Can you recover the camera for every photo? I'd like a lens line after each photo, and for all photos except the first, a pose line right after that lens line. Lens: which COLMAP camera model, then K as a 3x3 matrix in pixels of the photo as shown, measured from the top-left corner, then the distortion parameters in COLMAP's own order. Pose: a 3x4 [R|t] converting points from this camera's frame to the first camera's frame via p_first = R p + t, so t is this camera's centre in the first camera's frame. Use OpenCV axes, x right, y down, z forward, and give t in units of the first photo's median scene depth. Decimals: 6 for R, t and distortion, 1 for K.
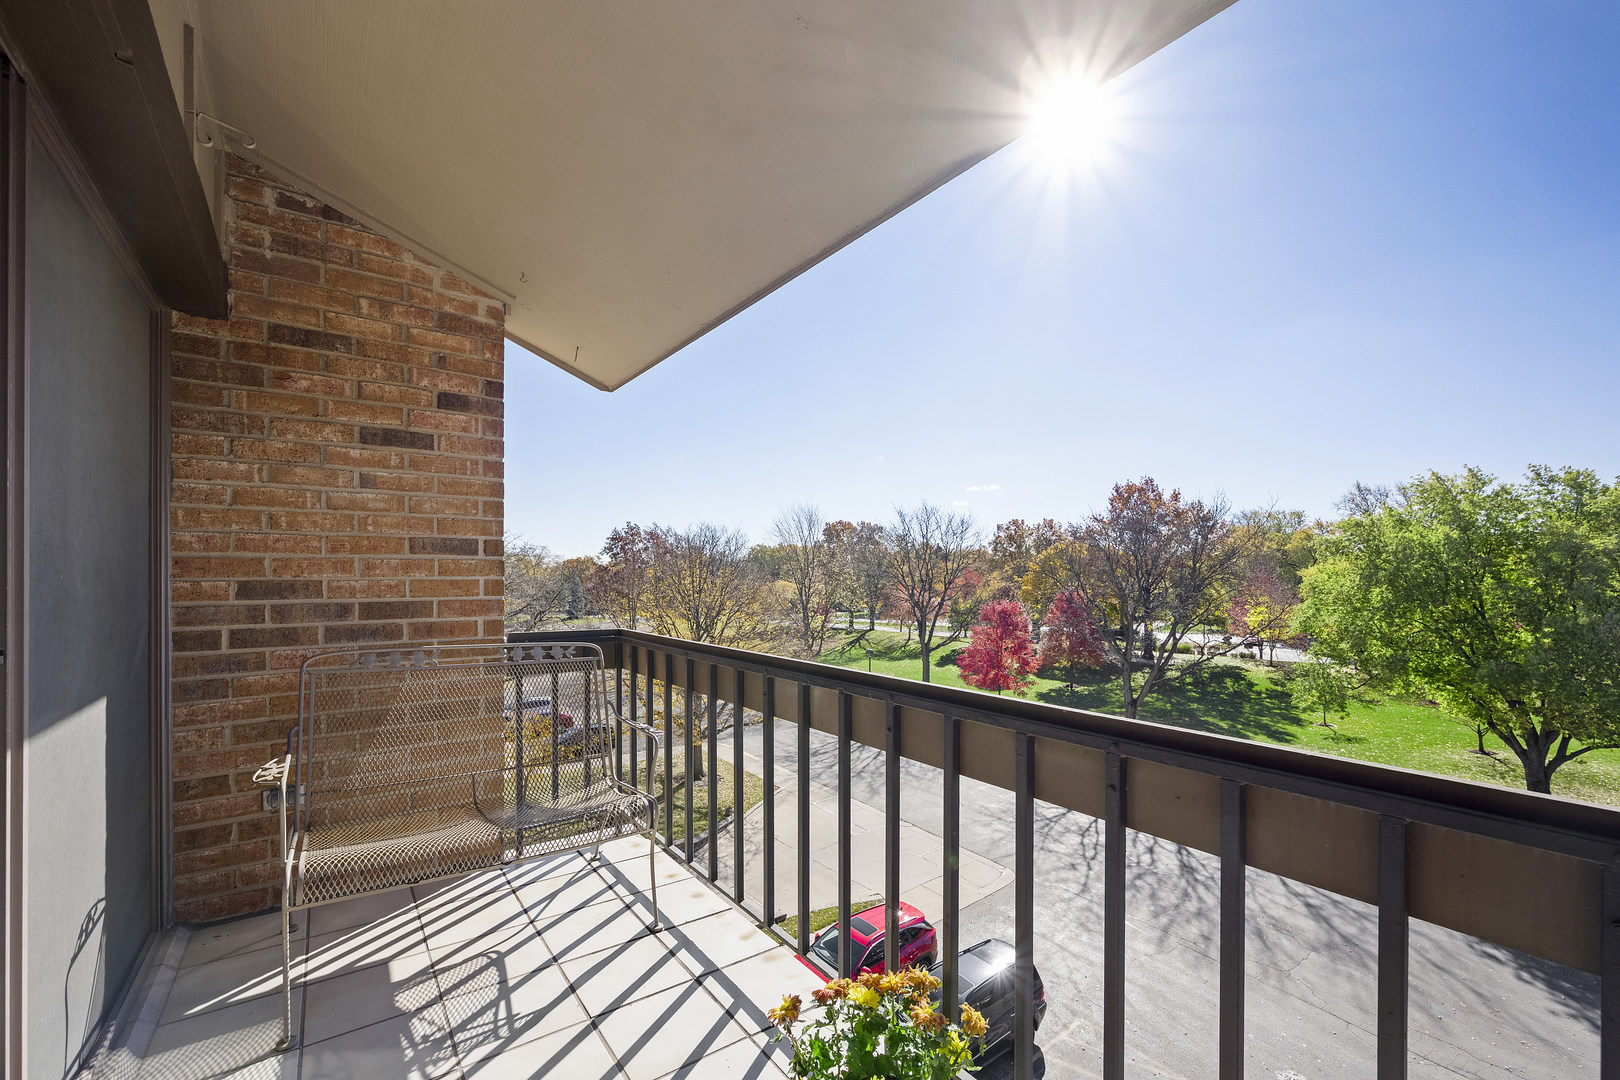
lens RADIAL K [[699.6, 0, 810.9], [0, 699.6, 574.0], [0, 0, 1]] dist [-0.001903, -0.000061]
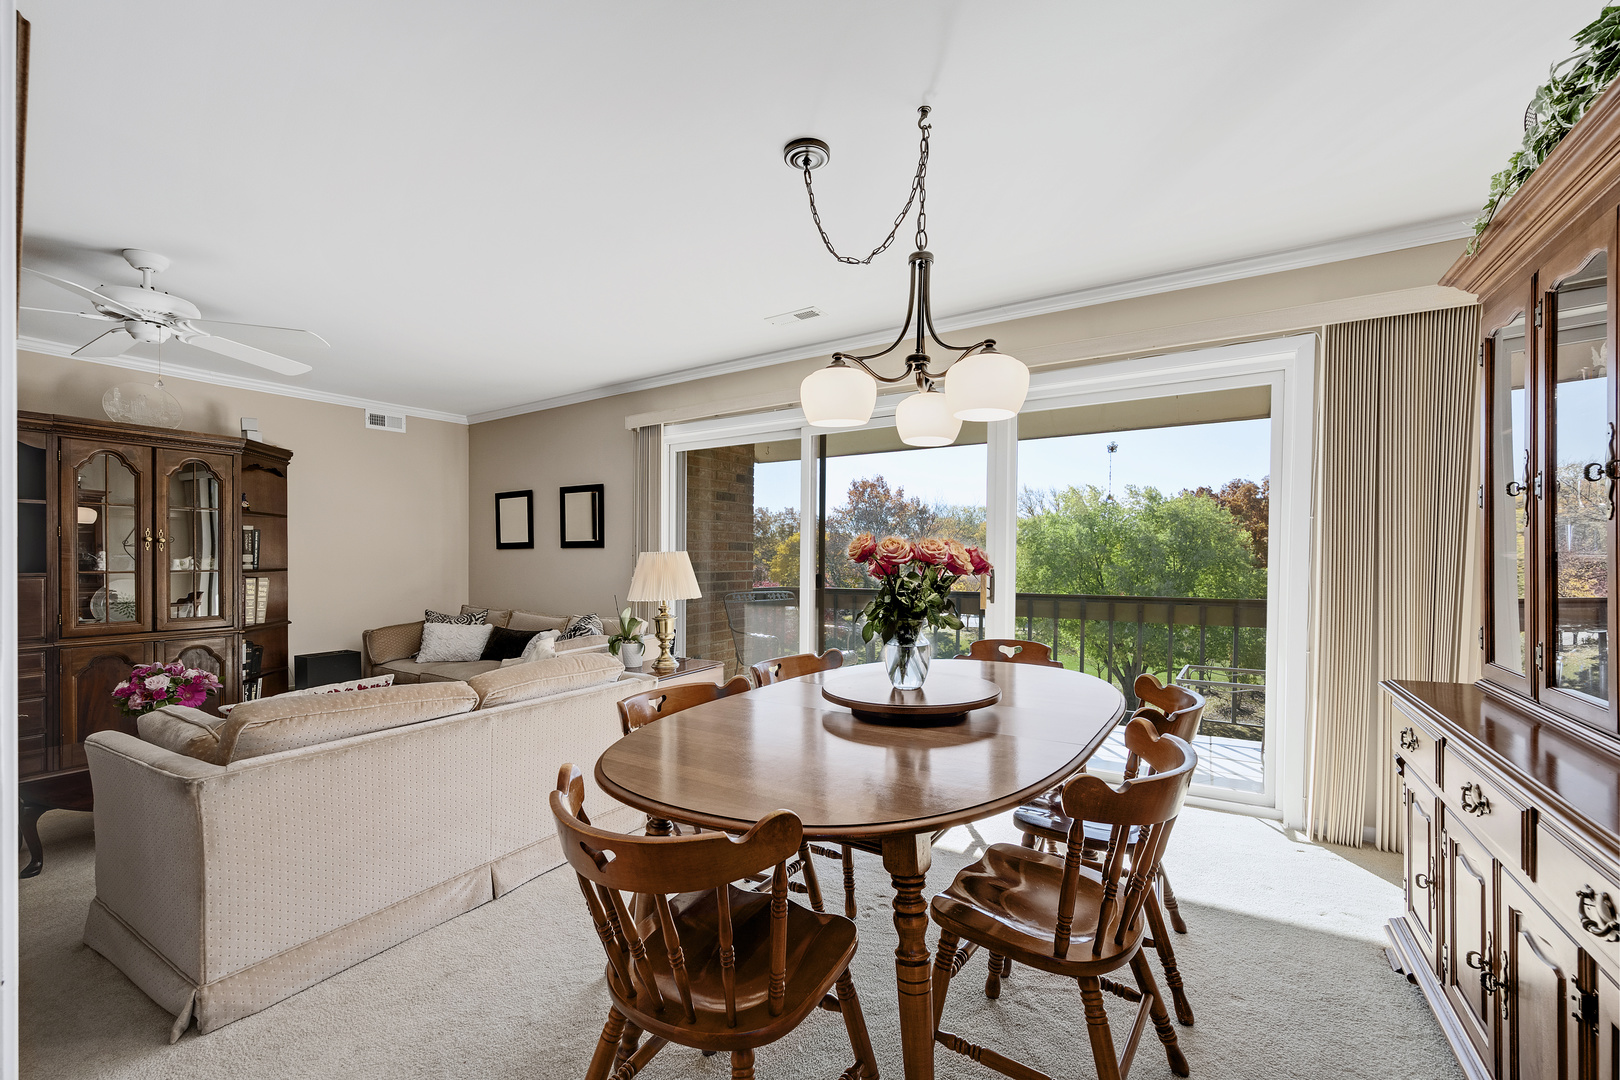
lens RADIAL K [[699.6, 0, 810.9], [0, 699.6, 574.0], [0, 0, 1]] dist [-0.001903, -0.000061]
pose [[0.930288, -0.011882, 0.366637, -0.123640], [0.003583, 0.999722, 0.023309, -0.000563], [-0.366812, -0.020370, 0.930072, -0.119802]]
